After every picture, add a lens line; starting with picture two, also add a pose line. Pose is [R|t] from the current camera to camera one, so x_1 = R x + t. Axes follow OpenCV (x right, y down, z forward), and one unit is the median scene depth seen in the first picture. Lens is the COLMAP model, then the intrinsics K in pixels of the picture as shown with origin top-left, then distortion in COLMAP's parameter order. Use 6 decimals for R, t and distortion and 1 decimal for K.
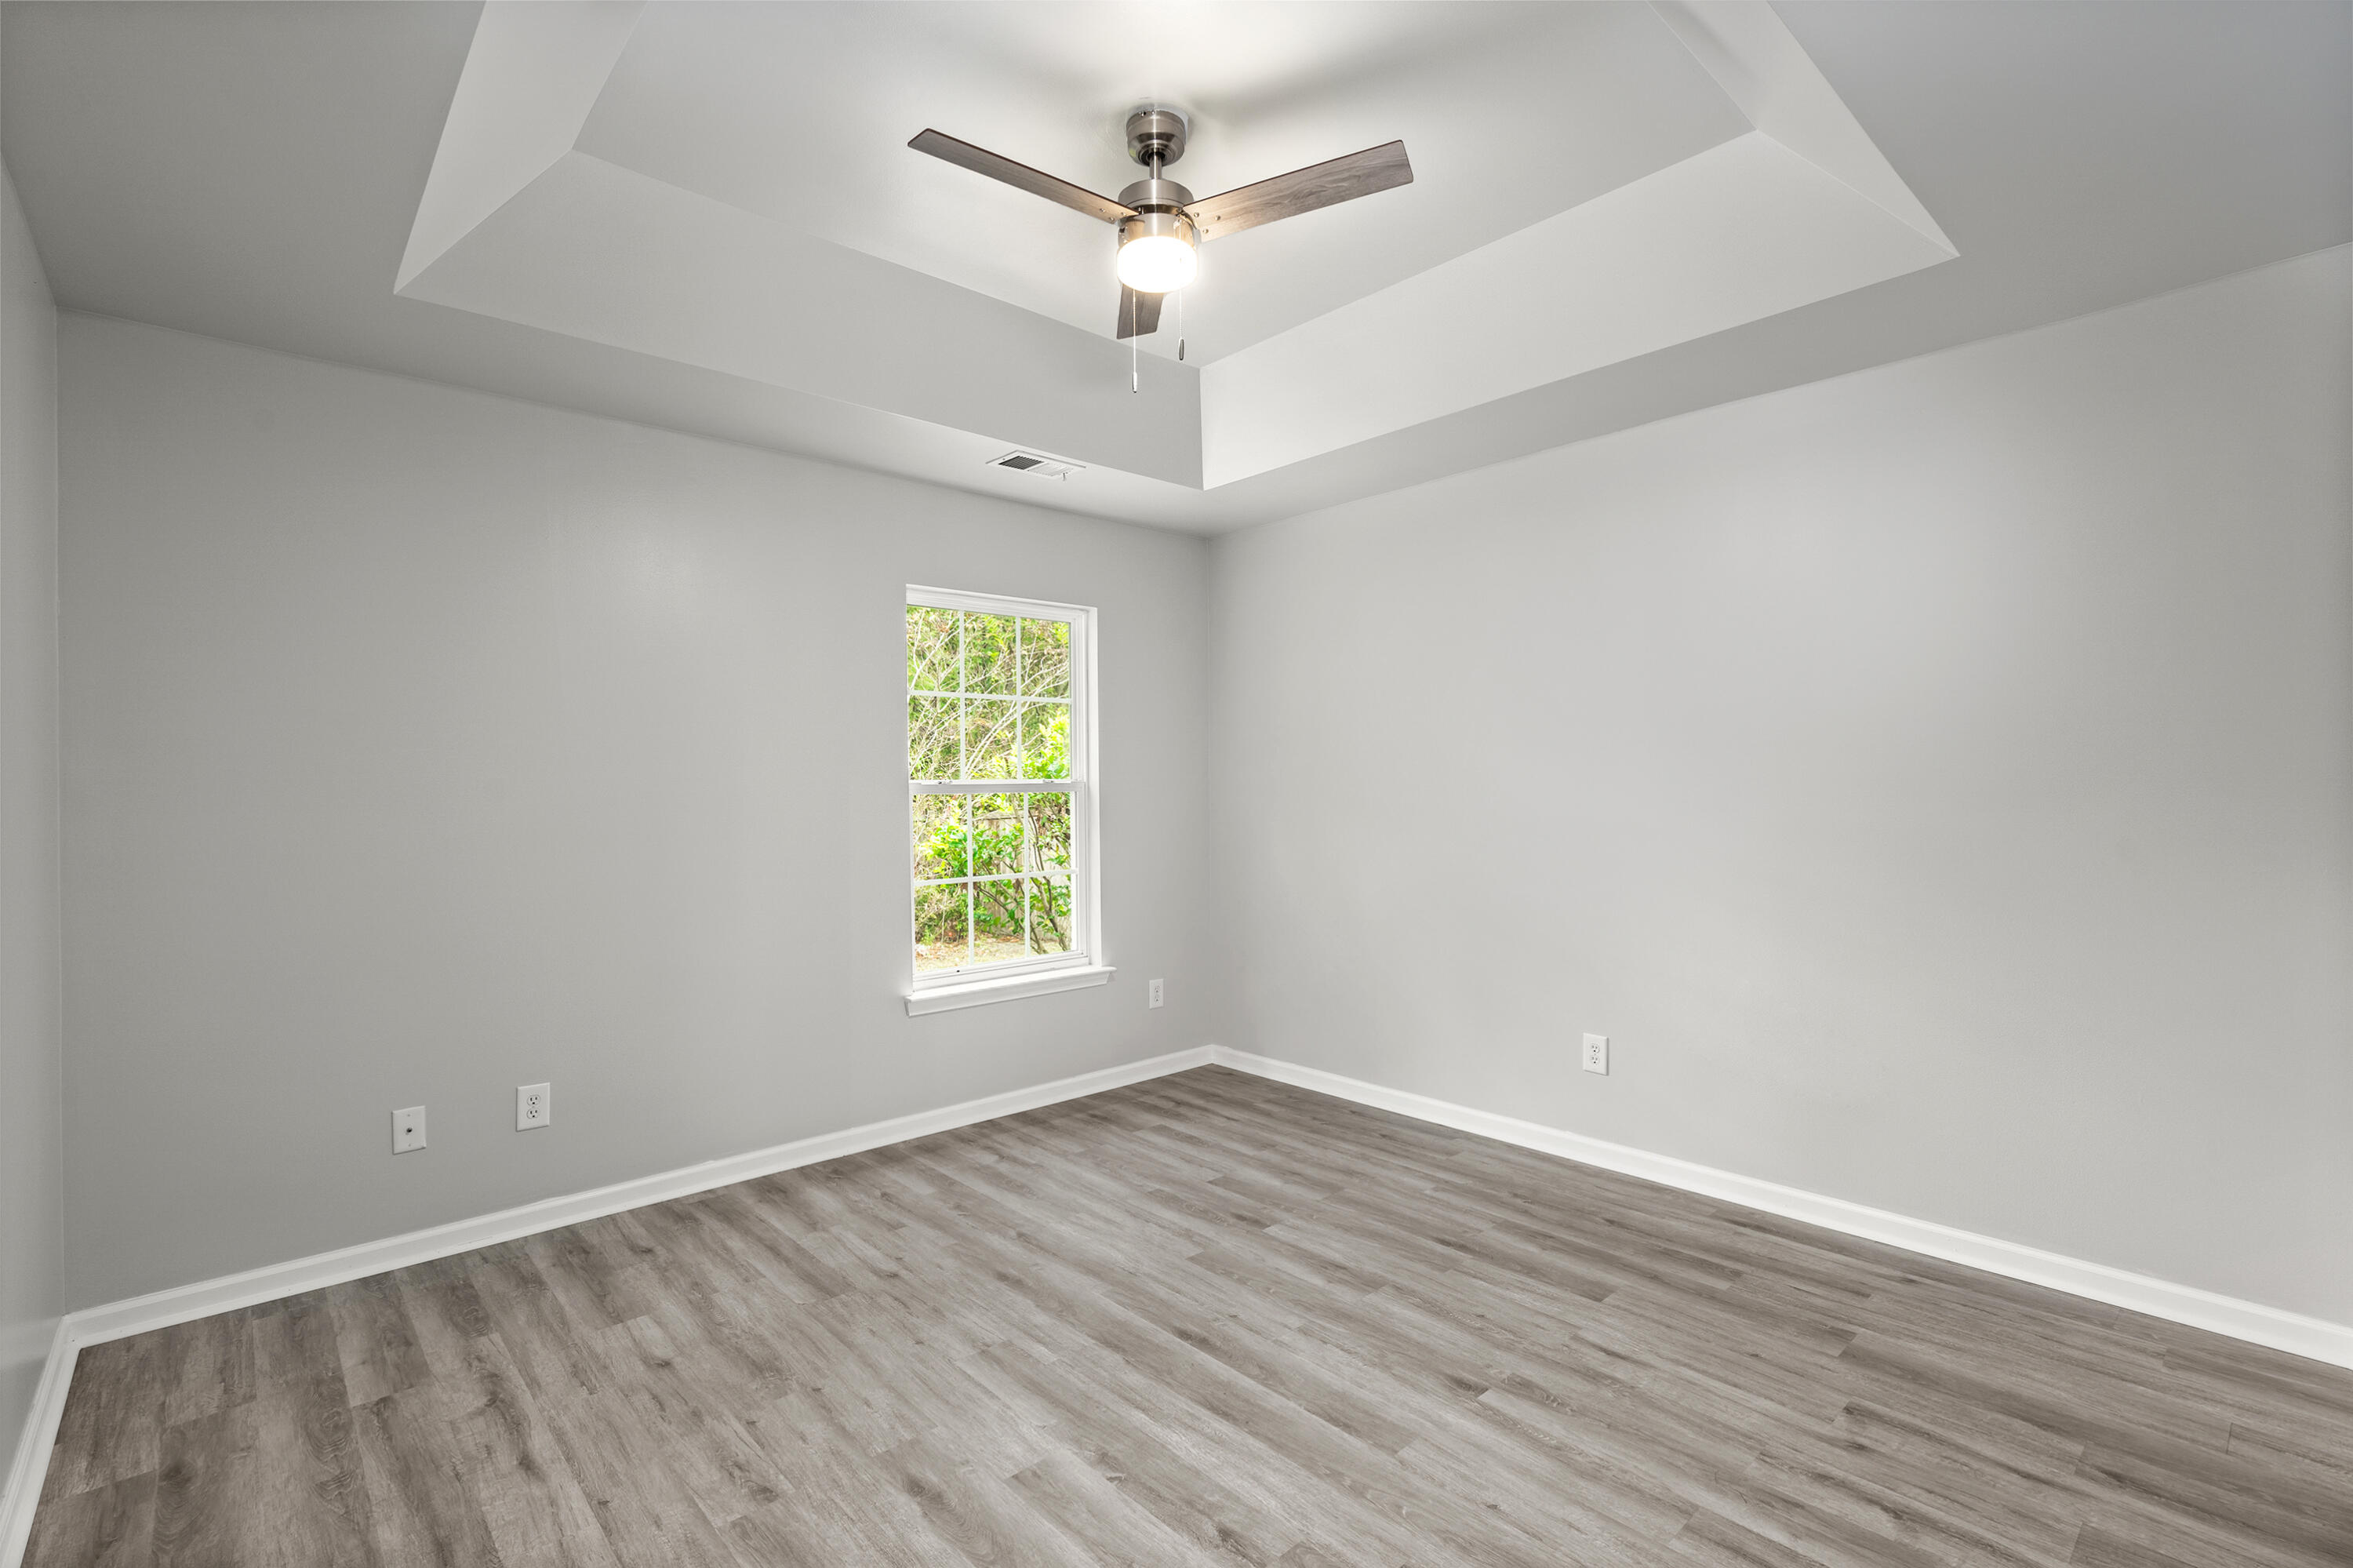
lens RADIAL K [[1073.9, 0, 1176.7], [0, 1073.9, 788.0], [0, 0, 1]] dist [0.022041, 0.000911]
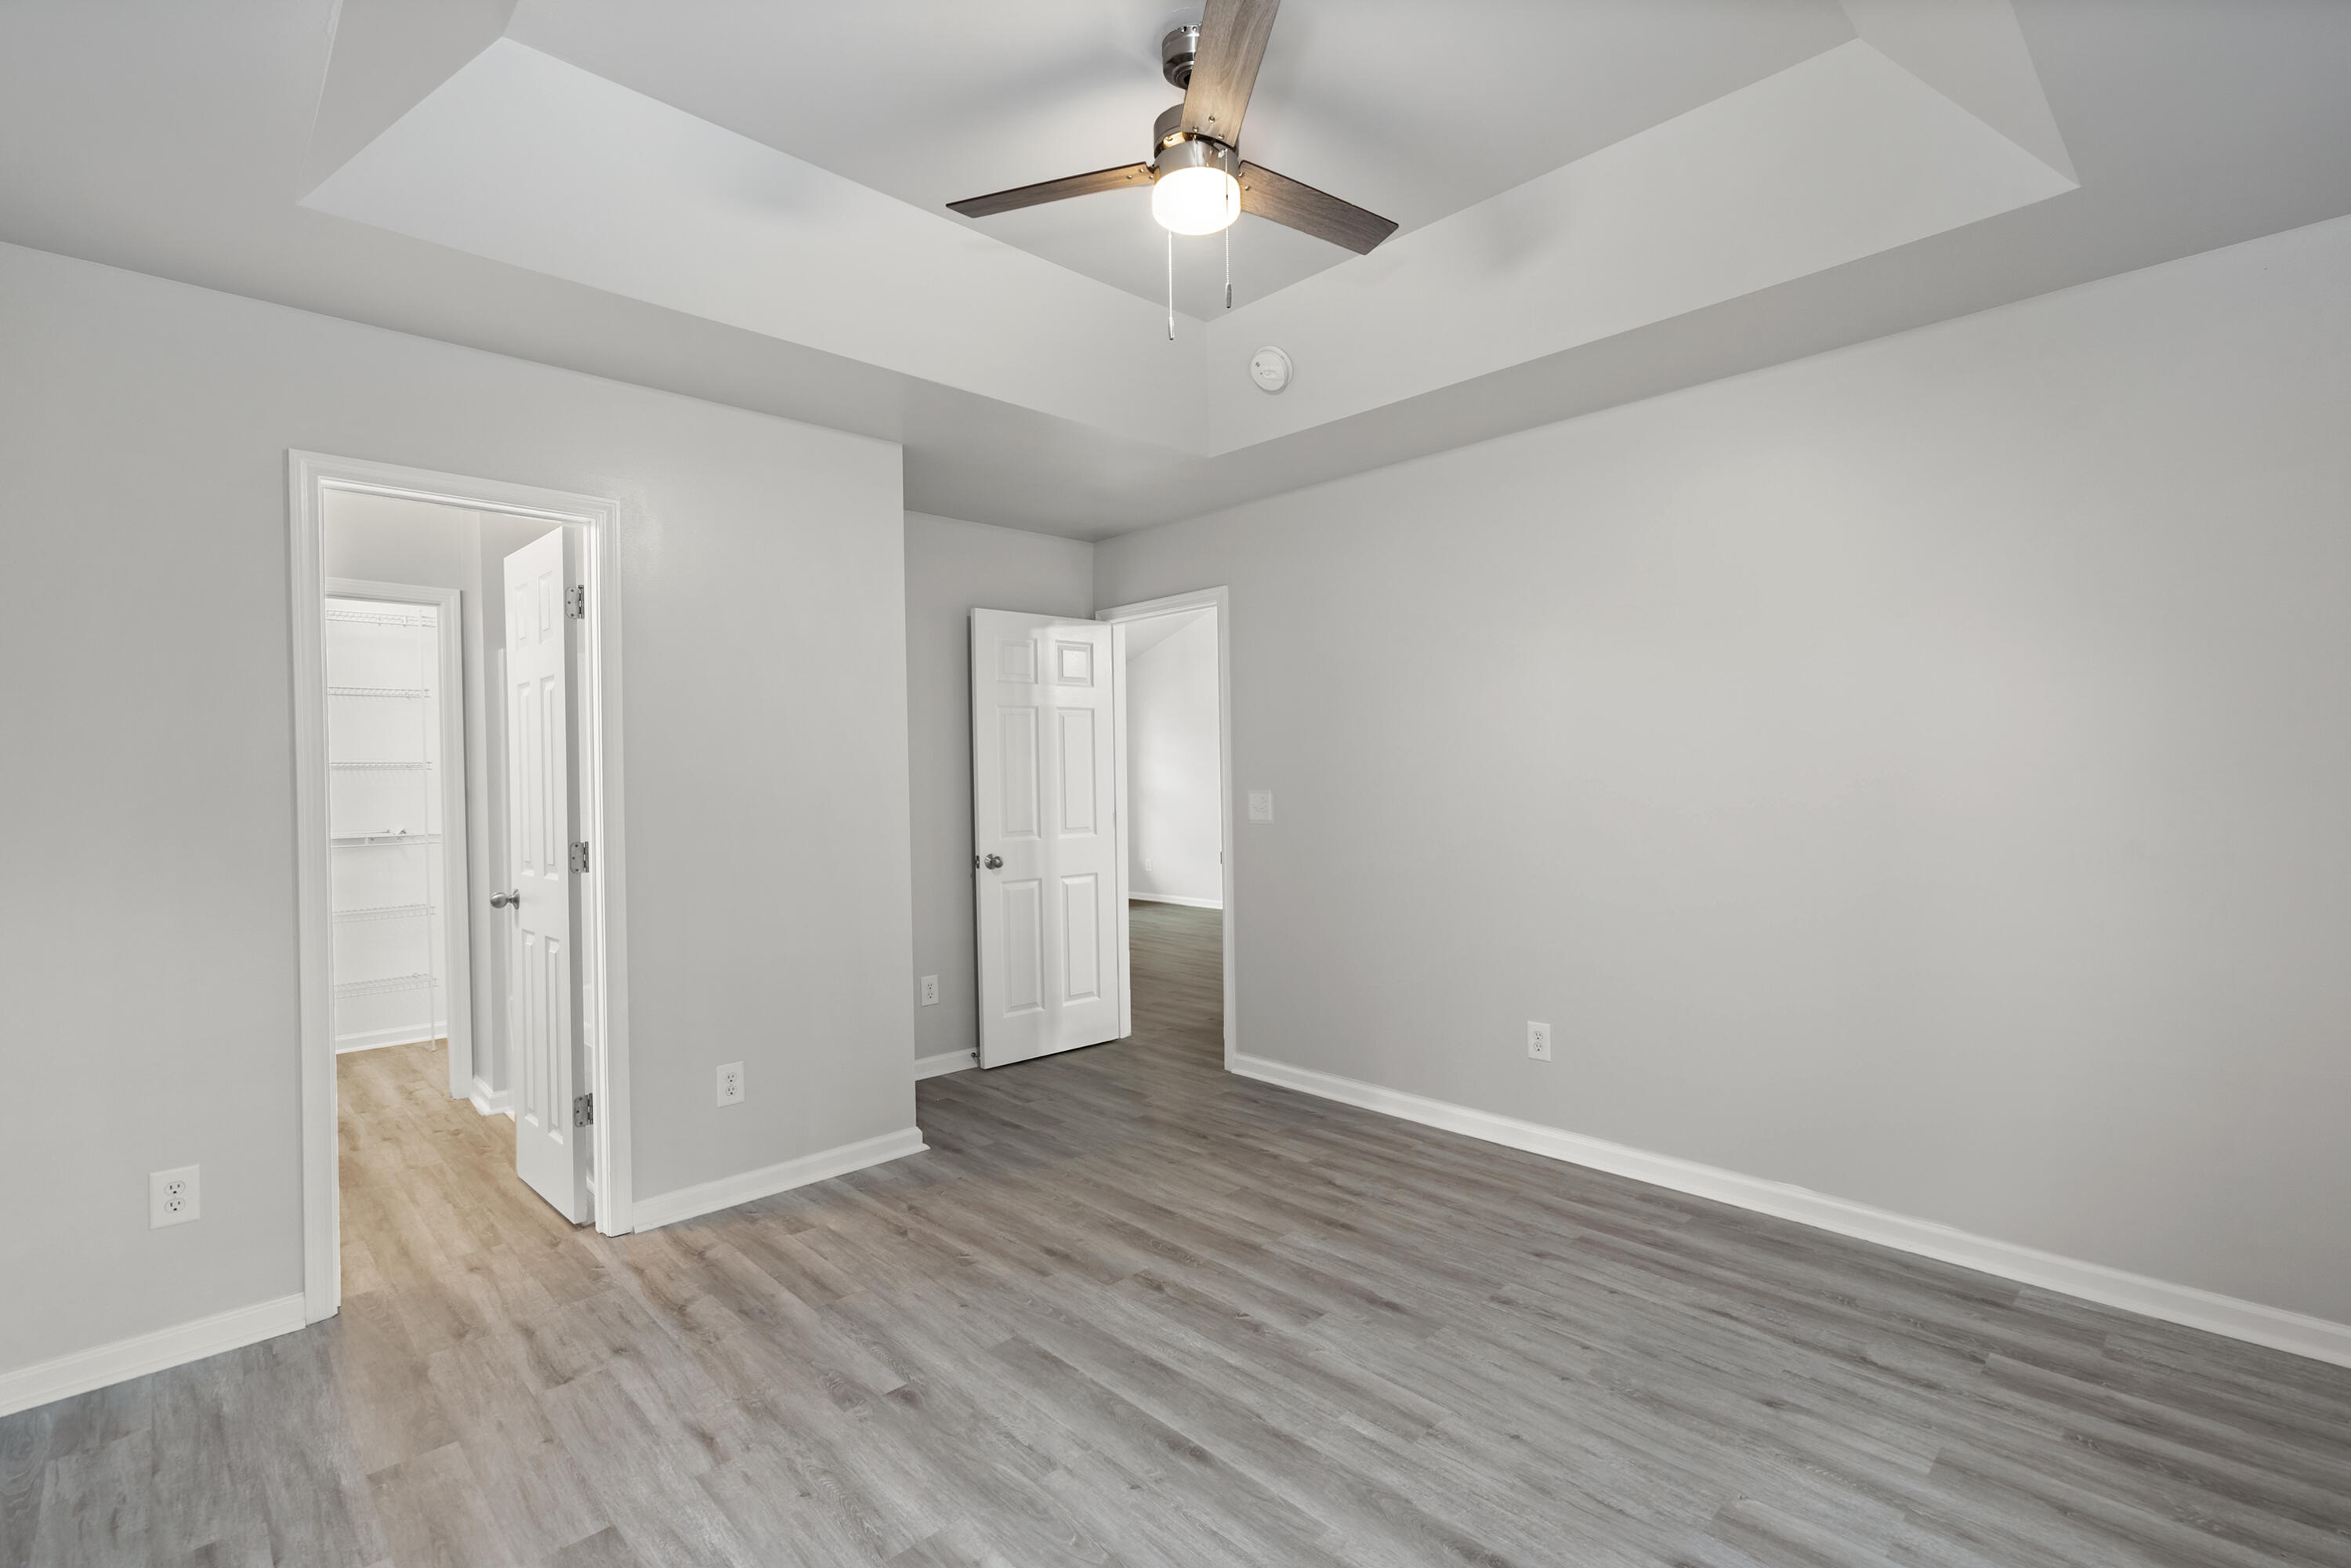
lens RADIAL K [[1073.0, 0, 1175.3], [0, 1073.0, 779.0], [0, 0, 1]] dist [0.022041, 0.000911]
pose [[-0.999202, 0.024612, -0.031463, 0.041497], [0.024487, 0.999691, 0.004372, -0.004766], [0.031561, 0.003598, -0.999495, 1.992655]]
